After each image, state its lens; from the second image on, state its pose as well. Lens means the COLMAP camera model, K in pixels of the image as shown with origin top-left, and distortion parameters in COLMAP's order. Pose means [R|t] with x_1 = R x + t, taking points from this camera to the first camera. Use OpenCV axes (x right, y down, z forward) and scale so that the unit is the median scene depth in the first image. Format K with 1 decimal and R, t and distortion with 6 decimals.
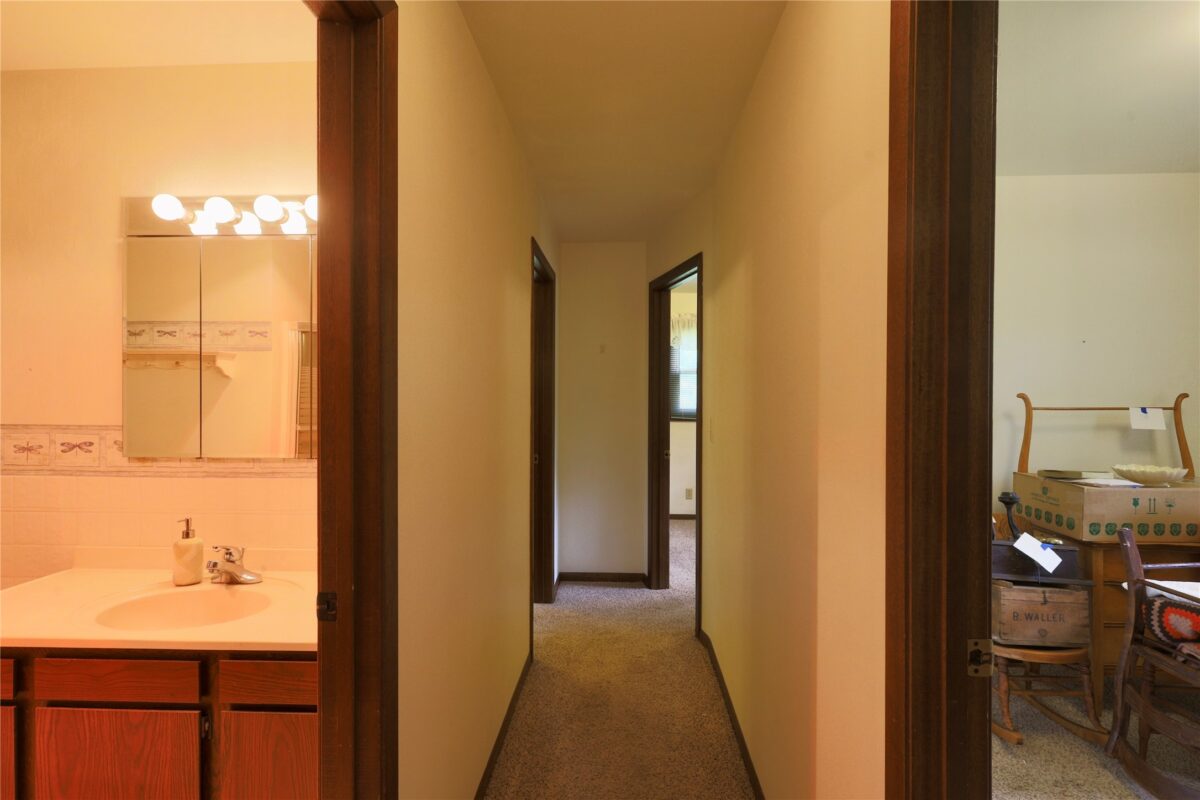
lens RADIAL K [[588.7, 0, 593.3], [0, 588.7, 400.0], [0, 0, 1]] dist [-0.000255, 0.001231]
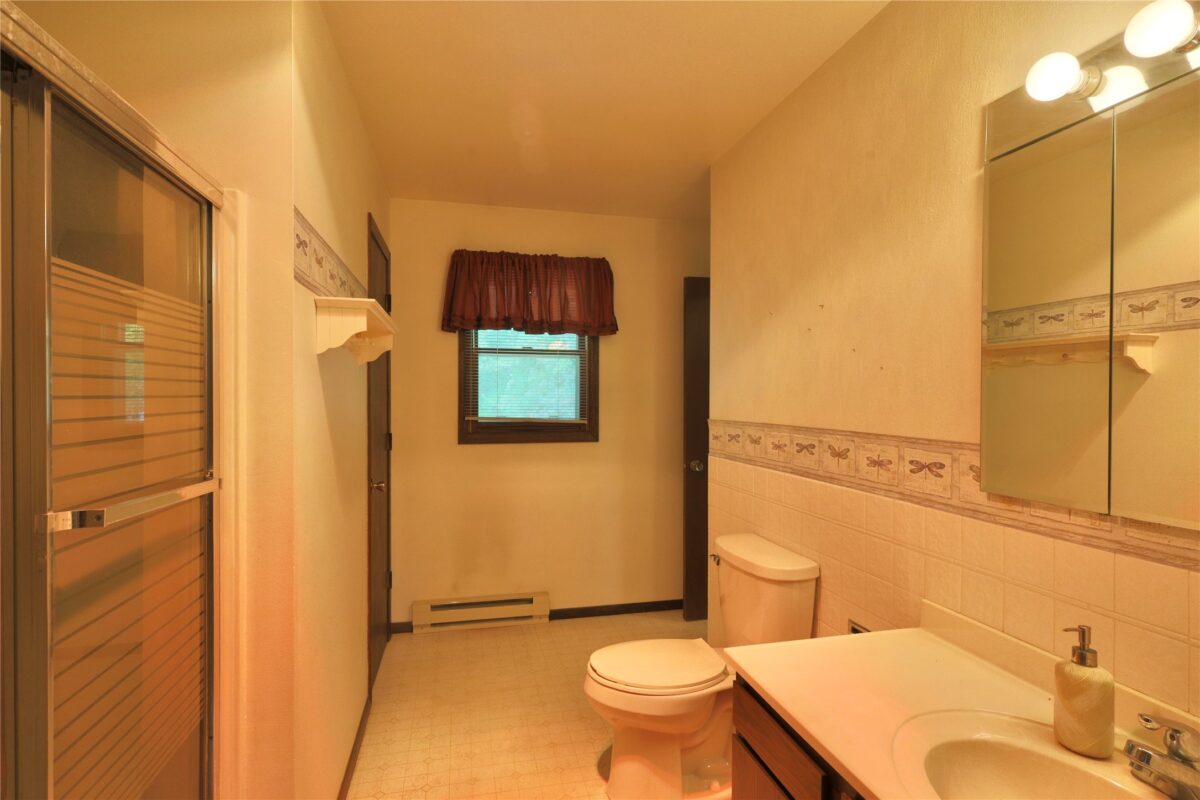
lens RADIAL K [[588.7, 0, 599.5], [0, 588.7, 399.0], [0, 0, 1]] dist [-0.000255, 0.001231]
pose [[0.283750, 0.004673, -0.958887, -0.277171], [-0.009562, 0.999952, 0.002044, -0.006399], [0.958851, 0.008589, 0.283781, 0.391024]]
